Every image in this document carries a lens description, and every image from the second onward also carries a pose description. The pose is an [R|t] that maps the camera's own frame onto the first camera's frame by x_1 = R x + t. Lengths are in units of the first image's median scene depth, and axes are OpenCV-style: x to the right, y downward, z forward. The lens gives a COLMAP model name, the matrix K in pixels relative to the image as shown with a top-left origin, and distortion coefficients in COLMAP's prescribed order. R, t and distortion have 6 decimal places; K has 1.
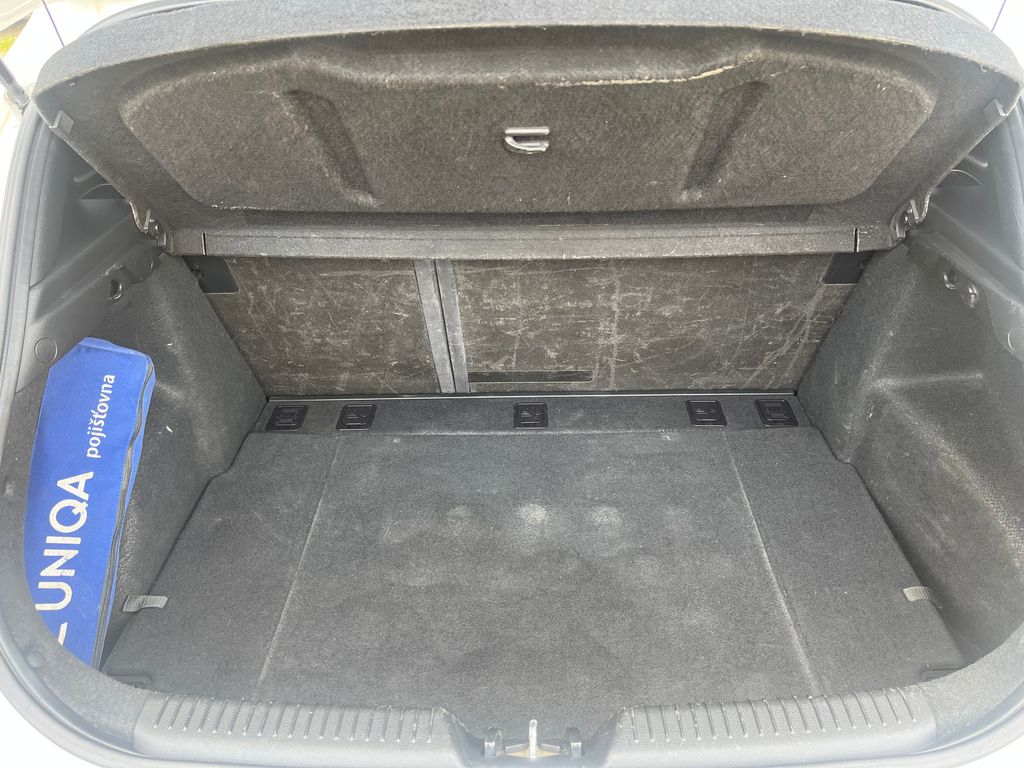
lens RADIAL K [[800.1, 0, 519.9], [0, 800.1, 383.3], [0, 0, 1]] dist [0.030999, -0.004154]
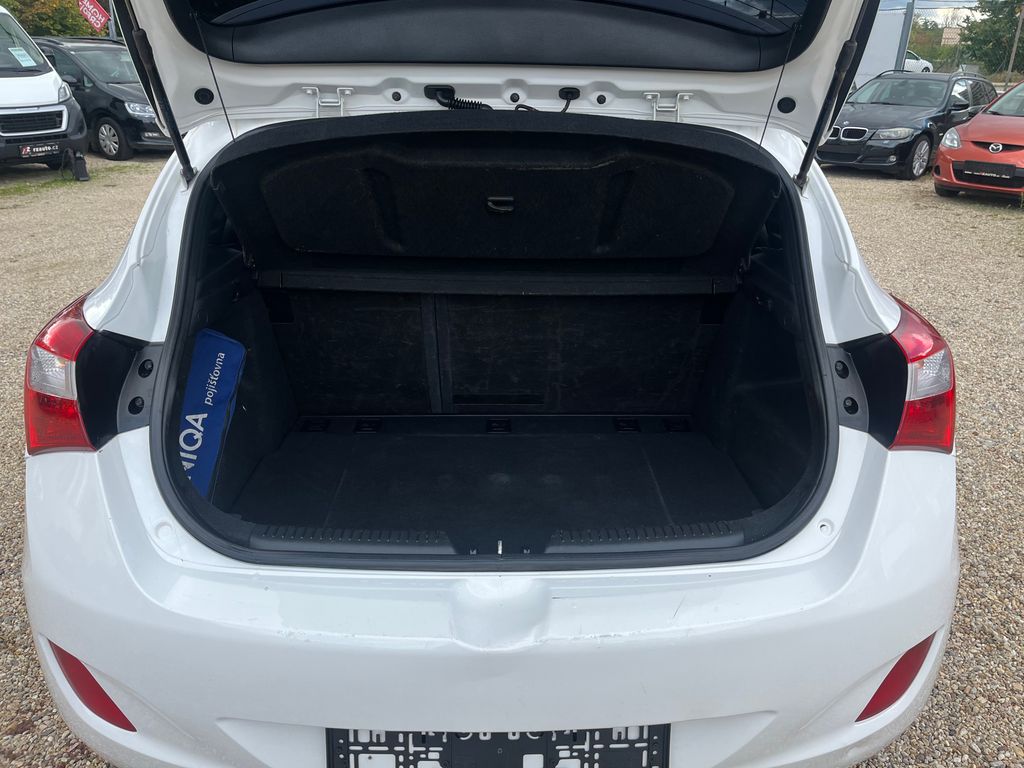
lens RADIAL K [[780.8, 0, 523.4], [0, 780.8, 369.9], [0, 0, 1]] dist [0.067885, -0.105332]
pose [[0.998725, 0.015116, 0.048164, -0.013087], [-0.005359, 0.980468, -0.196607, 0.278107], [-0.050195, 0.196098, 0.979299, -0.421606]]
